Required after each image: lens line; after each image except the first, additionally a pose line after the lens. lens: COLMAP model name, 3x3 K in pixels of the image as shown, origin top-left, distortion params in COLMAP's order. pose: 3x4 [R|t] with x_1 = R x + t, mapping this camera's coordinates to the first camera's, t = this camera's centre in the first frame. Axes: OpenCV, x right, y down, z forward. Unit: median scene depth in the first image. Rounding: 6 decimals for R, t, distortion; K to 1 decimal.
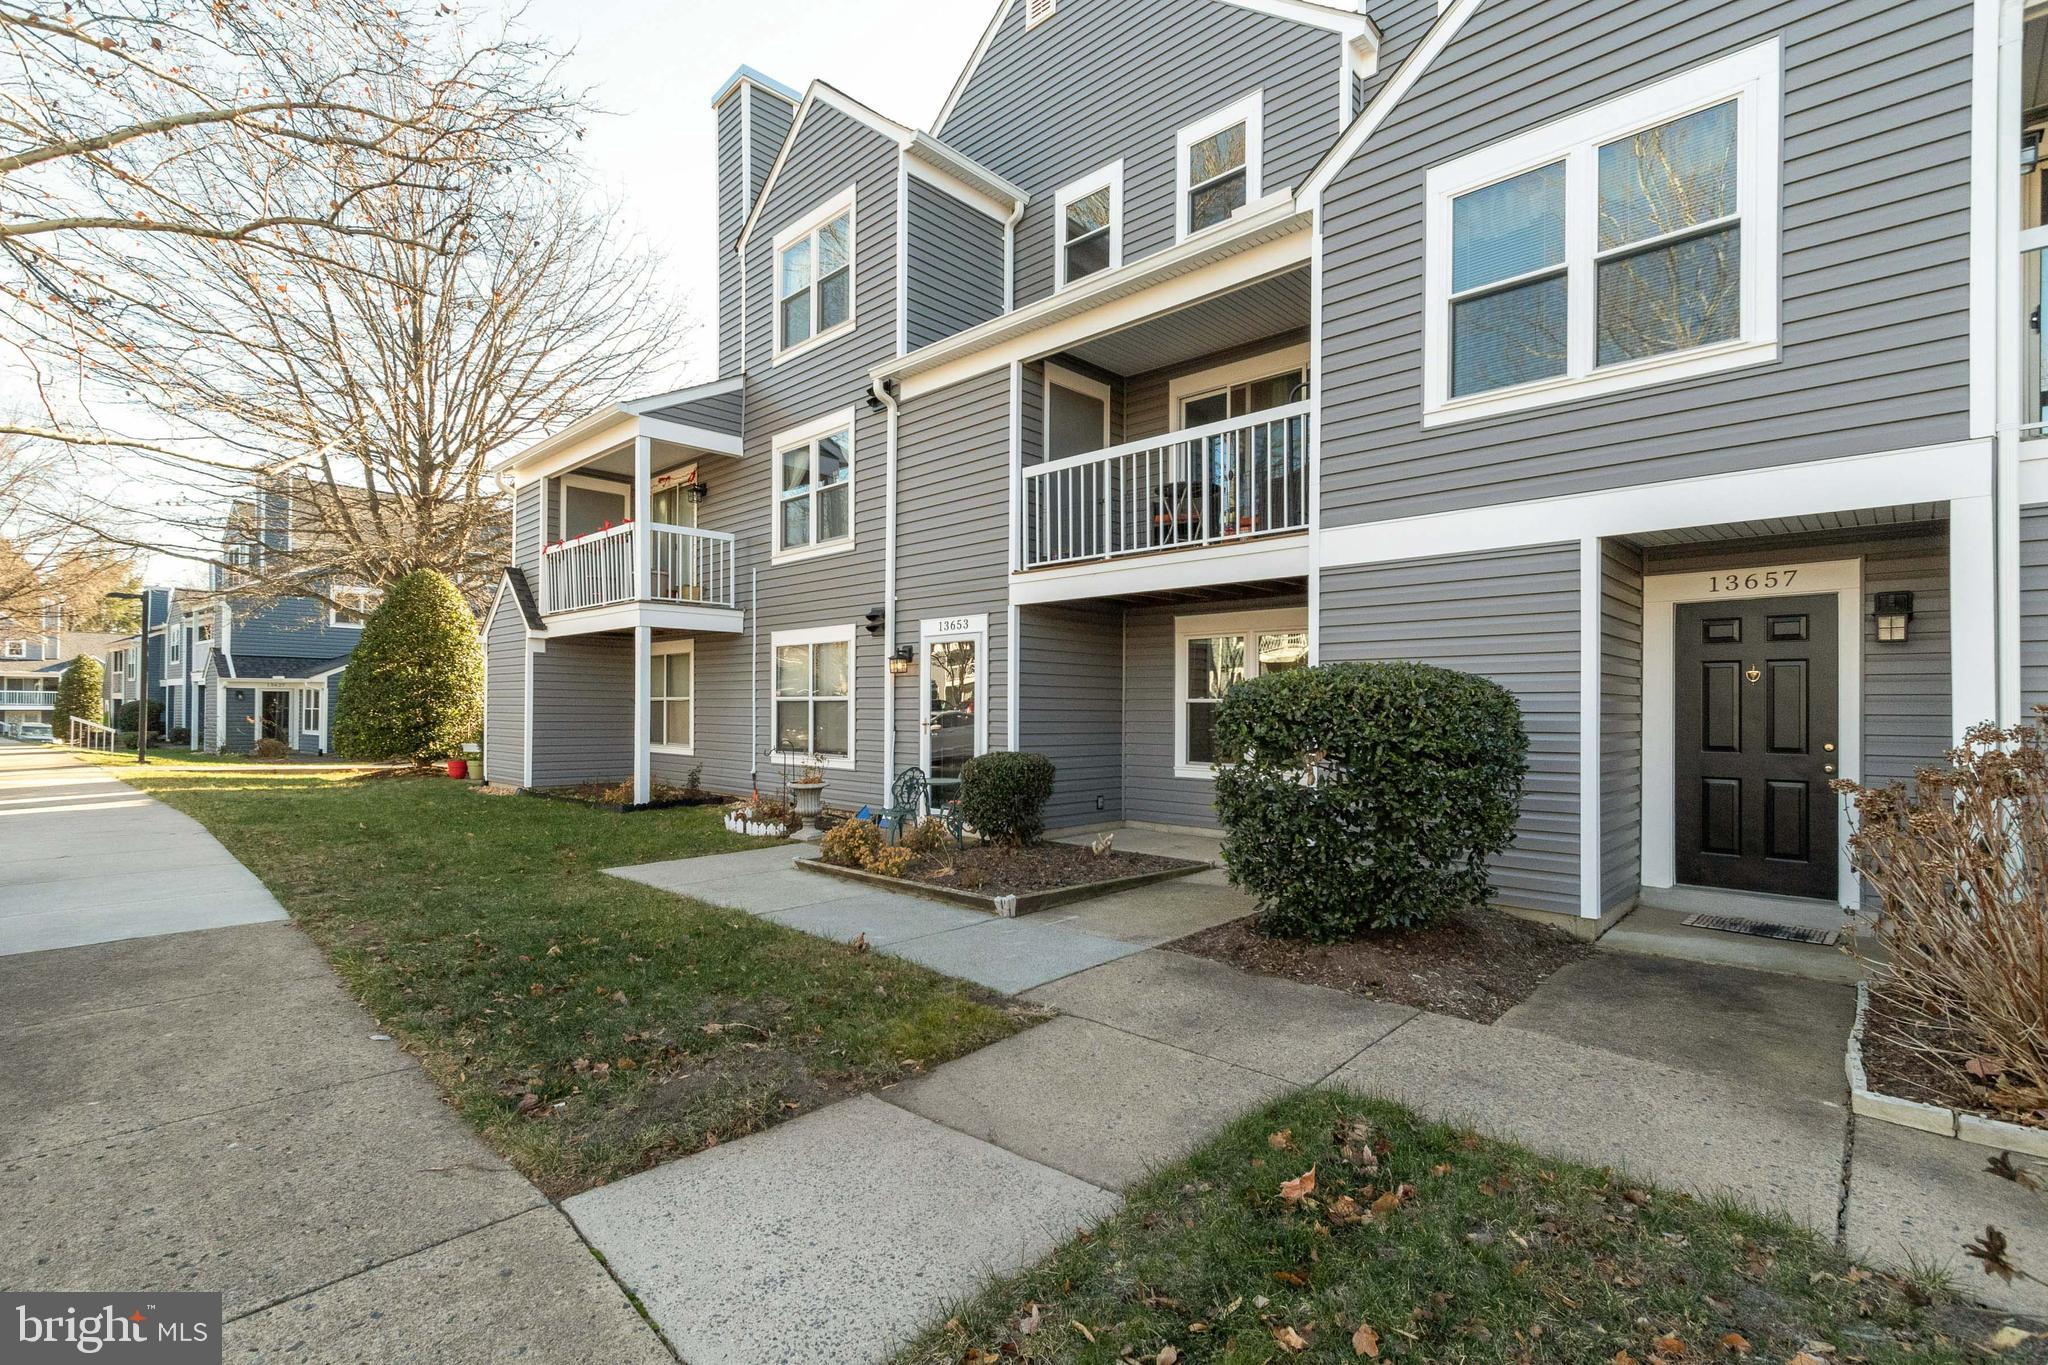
lens RADIAL K [[942.7, 0, 1028.6], [0, 942.7, 701.8], [0, 0, 1]] dist [-0.001596, -0.000060]
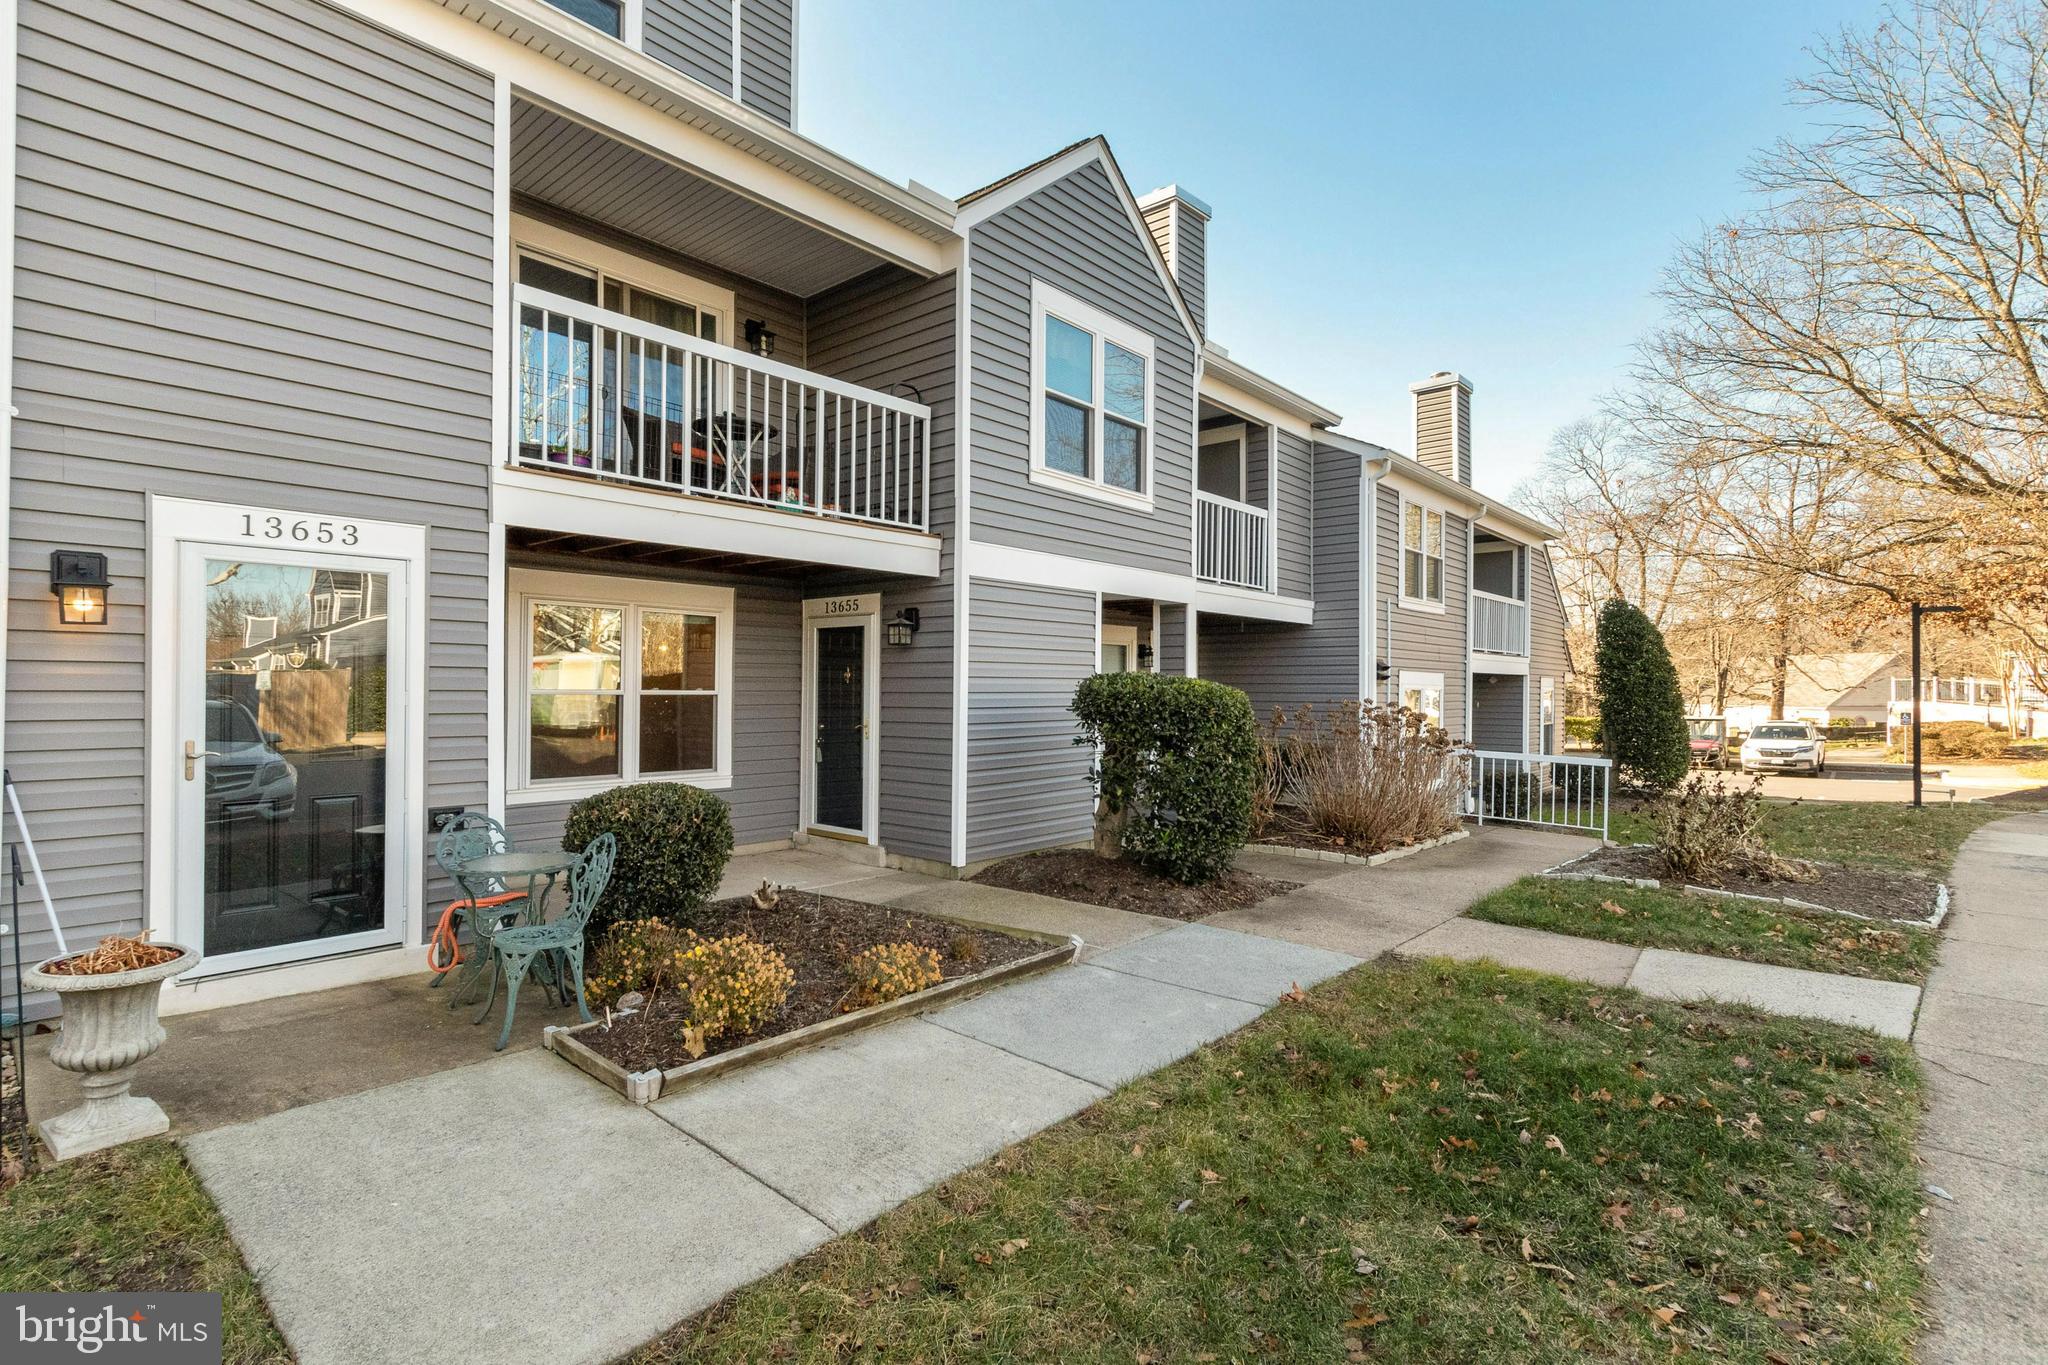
lens RADIAL K [[952.1, 0, 1022.2], [0, 952.1, 678.6], [0, 0, 1]] dist [0.018086, 0.000081]
pose [[-0.021510, -0.004578, 0.999758, -0.892853], [-0.023700, 0.999711, 0.004067, -0.032741], [-0.999488, -0.023607, -0.021612, 1.074034]]
